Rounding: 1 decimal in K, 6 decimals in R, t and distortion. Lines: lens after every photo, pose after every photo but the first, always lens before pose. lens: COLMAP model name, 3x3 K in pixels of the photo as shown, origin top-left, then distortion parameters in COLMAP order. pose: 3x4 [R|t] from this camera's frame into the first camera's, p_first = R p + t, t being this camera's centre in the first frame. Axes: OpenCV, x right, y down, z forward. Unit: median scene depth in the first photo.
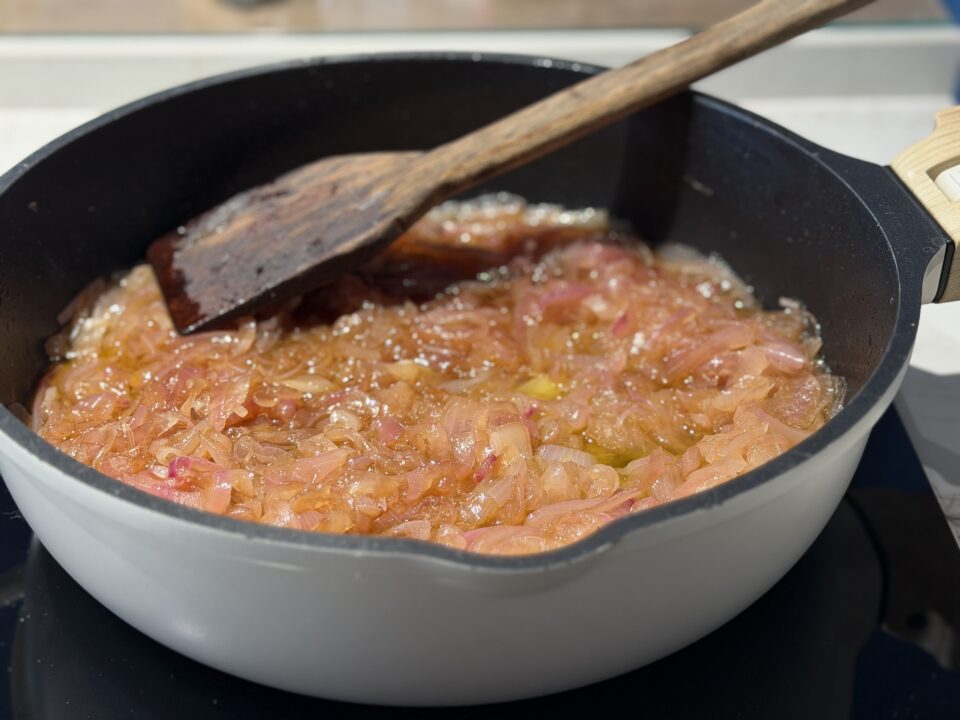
lens RADIAL K [[1630.1, 0, 461.1], [0, 1630.1, 360.0], [0, 0, 1]] dist [0.000167, 0.058077]
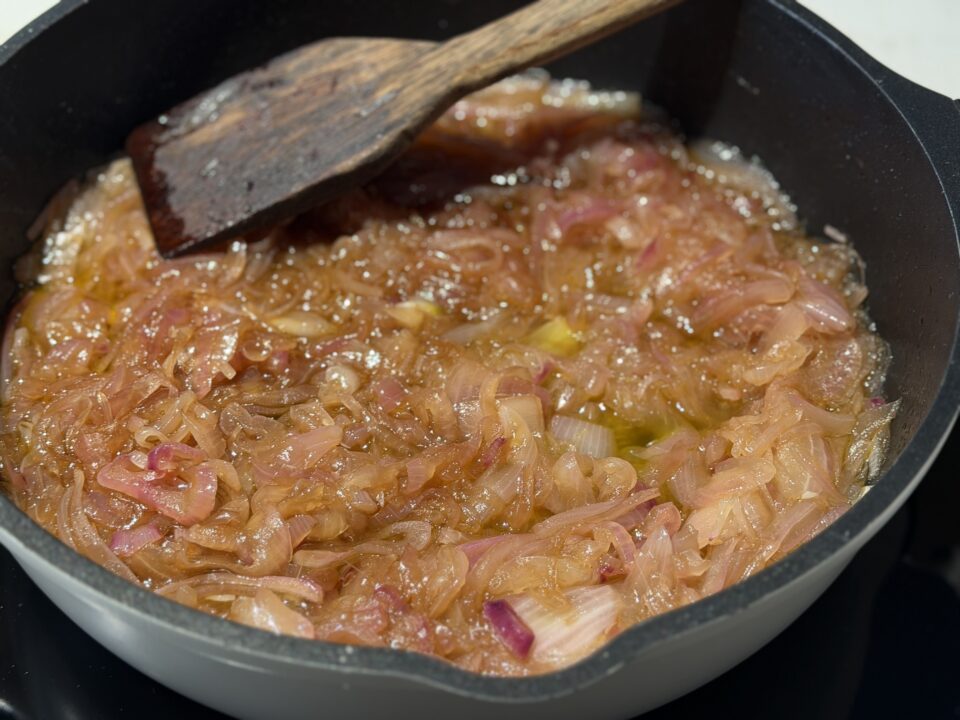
lens RADIAL K [[1639.5, 0, 480.0], [0, 1639.5, 360.0], [0, 0, 1]] dist [0.006205, 0.173217]
pose [[0.999614, 0.027440, 0.004336, 0.002048], [-0.027670, 0.969583, 0.243194, -0.189601], [0.002470, -0.243220, 0.969968, 0.101054]]
